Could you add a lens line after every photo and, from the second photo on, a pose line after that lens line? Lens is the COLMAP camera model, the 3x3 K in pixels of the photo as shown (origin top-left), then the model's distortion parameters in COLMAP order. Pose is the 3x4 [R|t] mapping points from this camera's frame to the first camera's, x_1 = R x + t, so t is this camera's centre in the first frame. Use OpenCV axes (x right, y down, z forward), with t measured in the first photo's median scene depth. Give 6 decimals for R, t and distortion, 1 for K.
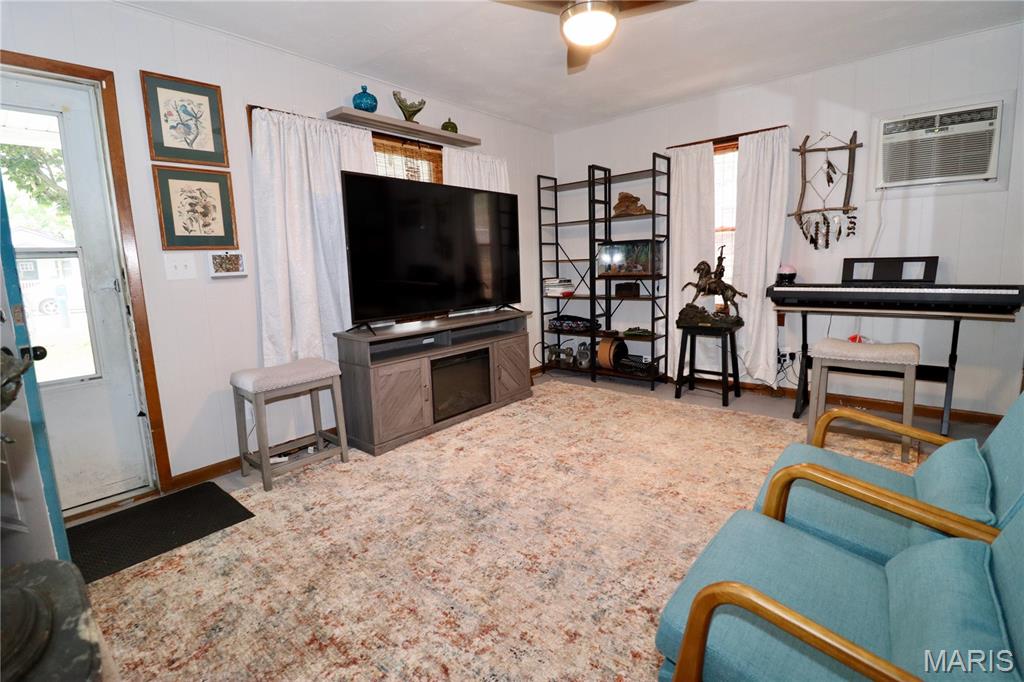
lens RADIAL K [[477.1, 0, 509.3], [0, 477.1, 334.8], [0, 0, 1]] dist [-0.003222, -0.010539]
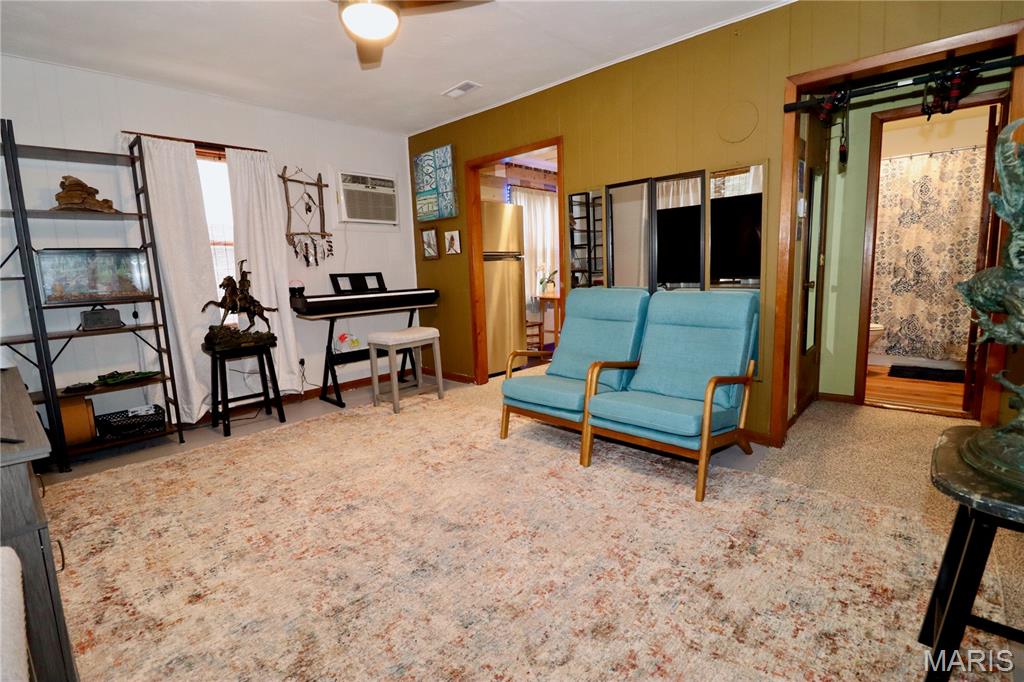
lens RADIAL K [[477.1, 0, 513.3], [0, 477.1, 339.7], [0, 0, 1]] dist [-0.003222, -0.010539]
pose [[0.019840, -0.115305, 0.993132, -0.509543], [0.183137, 0.976940, 0.109767, -0.038960], [-0.982887, 0.179702, 0.040499, 0.471651]]
